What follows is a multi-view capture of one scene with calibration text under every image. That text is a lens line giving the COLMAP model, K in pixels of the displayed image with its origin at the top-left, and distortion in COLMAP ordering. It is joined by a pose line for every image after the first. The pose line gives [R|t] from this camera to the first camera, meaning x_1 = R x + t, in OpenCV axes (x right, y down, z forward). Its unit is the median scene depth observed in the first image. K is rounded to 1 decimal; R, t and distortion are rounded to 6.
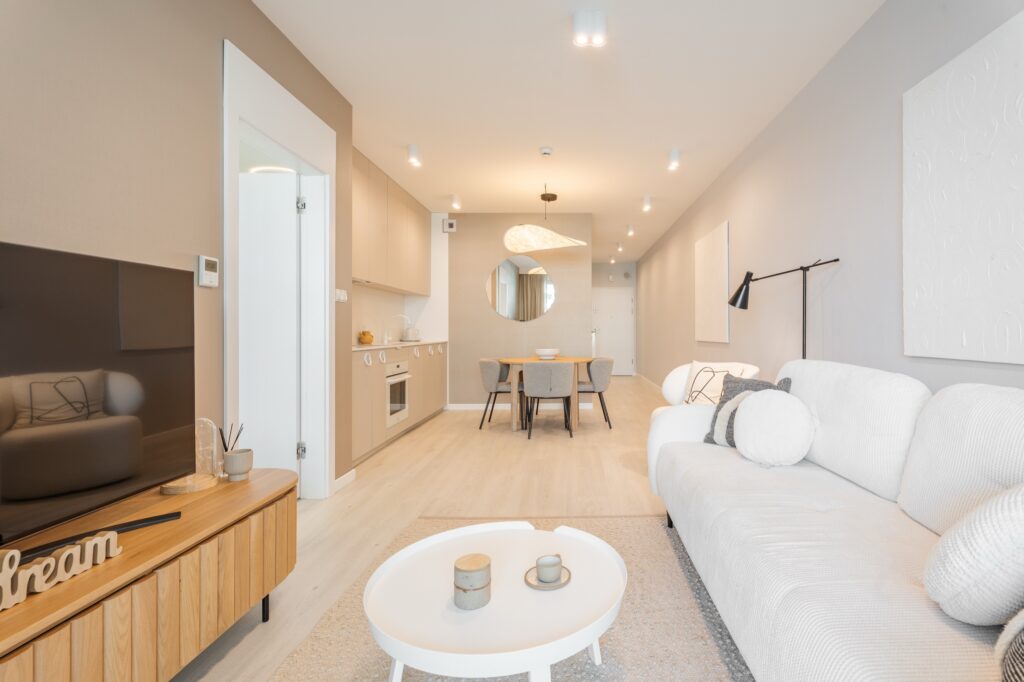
lens RADIAL K [[485.8, 0, 575.4], [0, 485.8, 339.7], [0, 0, 1]] dist [0.002362, 0.000858]
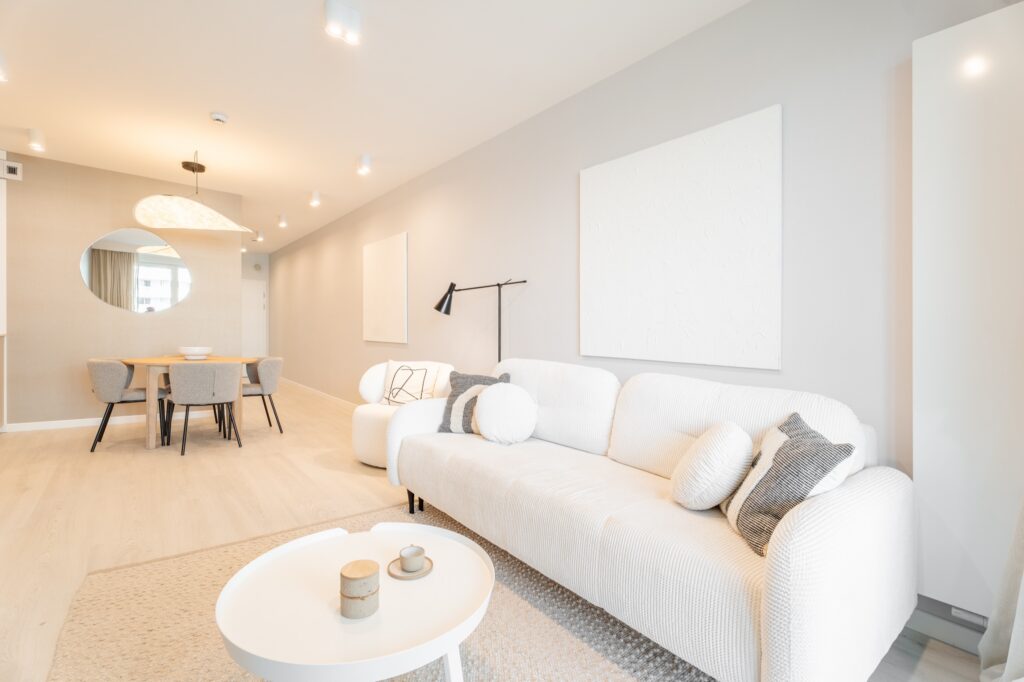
lens RADIAL K [[468.2, 0, 512.0], [0, 468.2, 341.0], [0, 0, 1]] dist [0.001571, 0.001681]
pose [[0.785652, 0.017452, 0.618422, -0.146209], [-0.019827, 0.999799, -0.003026, -0.000232], [-0.618351, -0.009884, 0.785840, 0.021098]]
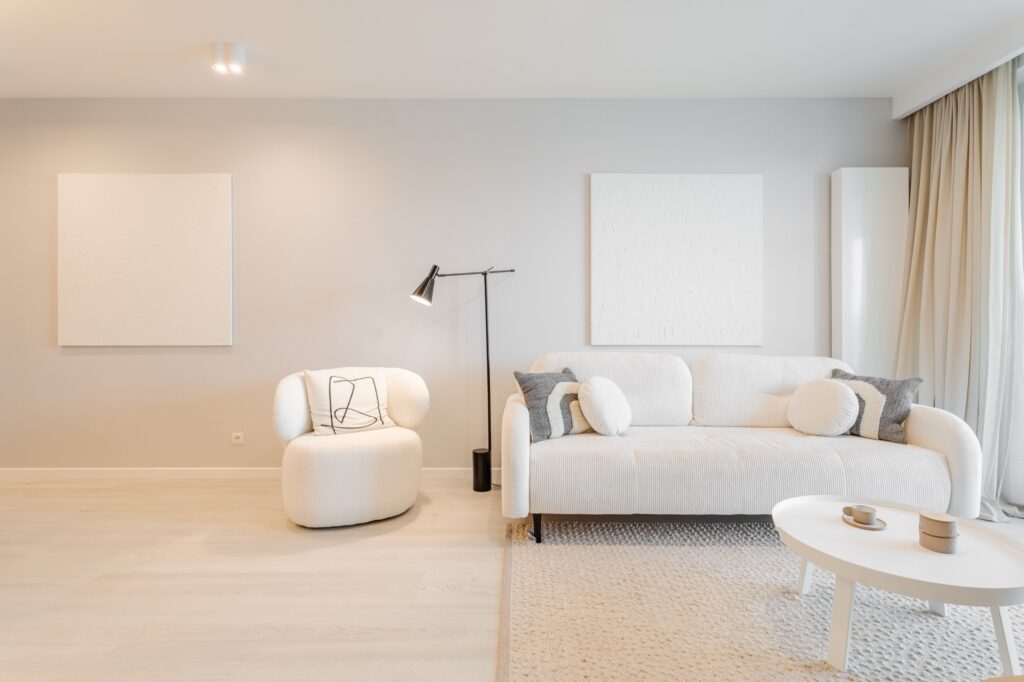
lens RADIAL K [[485.3, 0, 538.3], [0, 485.3, 329.6], [0, 0, 1]] dist [0.011110, -0.000075]
pose [[0.003305, -0.001052, 0.999994, -0.381916], [0.016941, 0.999856, 0.000995, -0.009013], [-0.999851, 0.016937, 0.003322, 0.527544]]
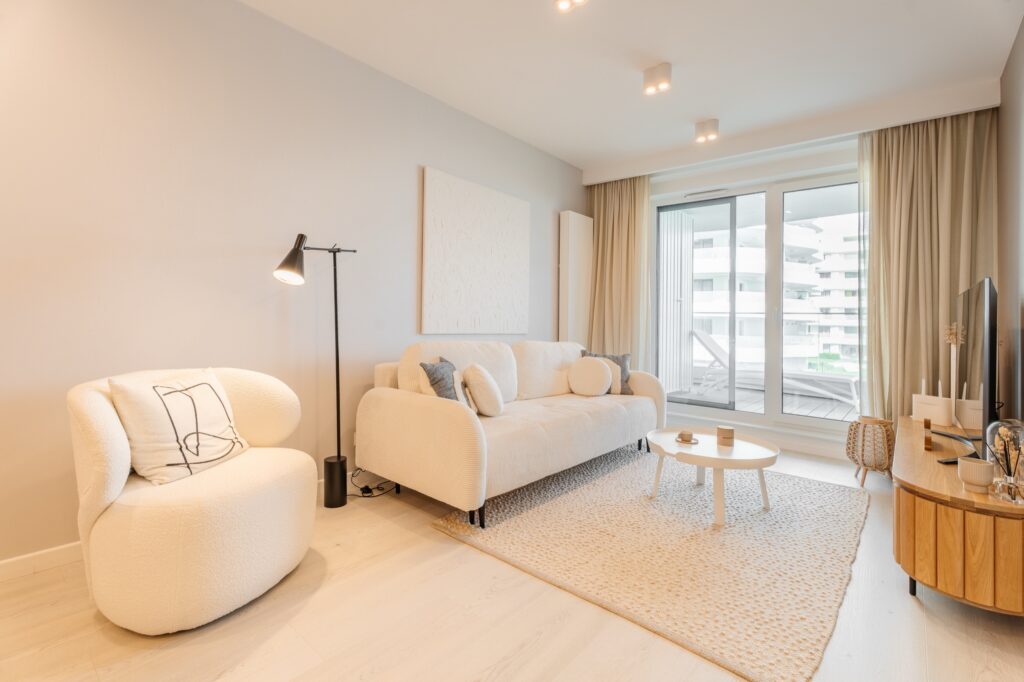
lens RADIAL K [[458.9, 0, 512.7], [0, 458.9, 314.2], [0, 0, 1]] dist [0.002338, 0.000622]
pose [[-0.753063, -0.009197, 0.657884, -0.226639], [-0.014254, 0.999896, -0.002338, -0.014234], [-0.657794, -0.011138, -0.753116, 0.869420]]
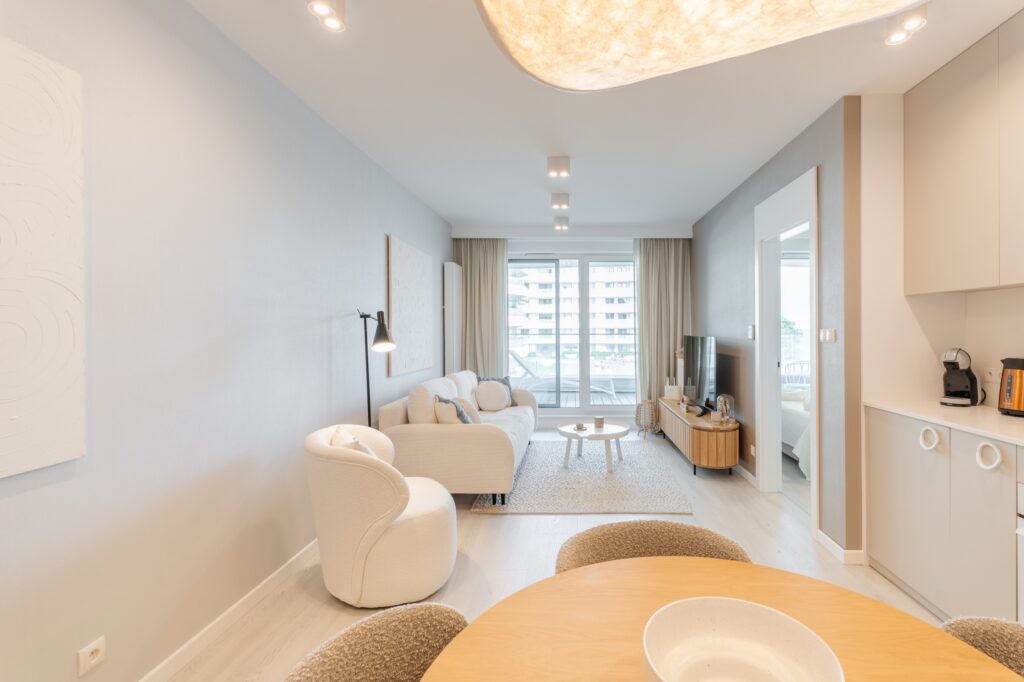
lens RADIAL K [[478.7, 0, 573.0], [0, 478.7, 327.0], [0, 0, 1]] dist [0.003775, 0.000612]
pose [[-0.999825, 0.005661, 0.017845, -0.016426], [0.005841, 0.999932, 0.010077, -0.078316], [-0.017787, 0.010179, -0.999790, 1.267329]]
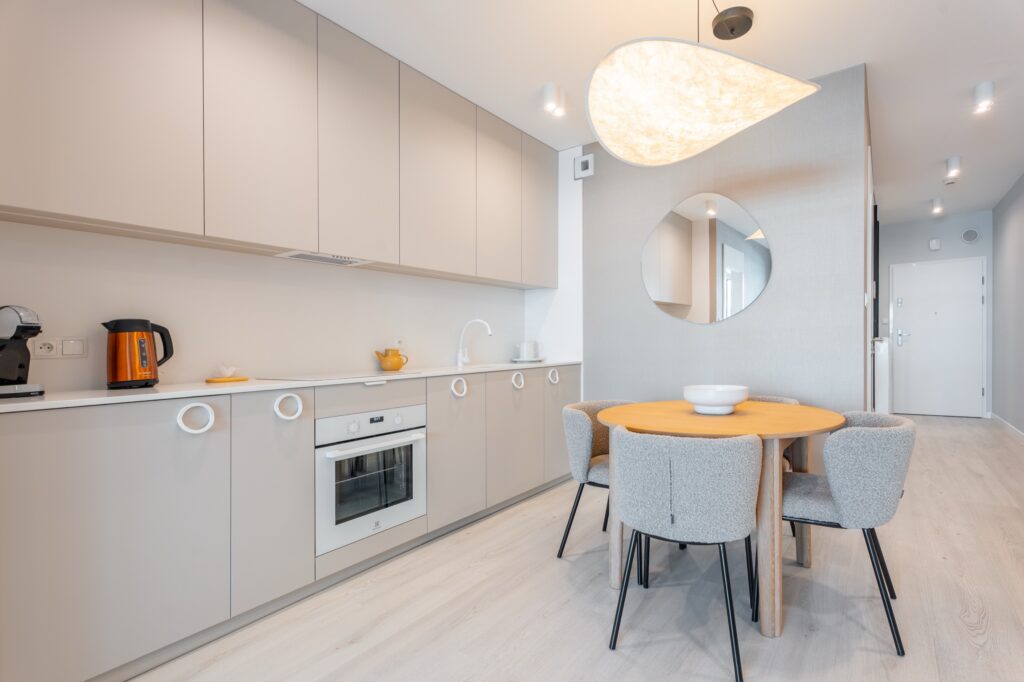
lens RADIAL K [[504.2, 0, 552.8], [0, 504.2, 359.1], [0, 0, 1]] dist [-0.000290, 0.000112]
pose [[0.832830, 0.000798, -0.553528, 0.069344], [0.007776, 0.999883, 0.013140, -0.011976], [0.553474, -0.015248, 0.832727, 0.649832]]
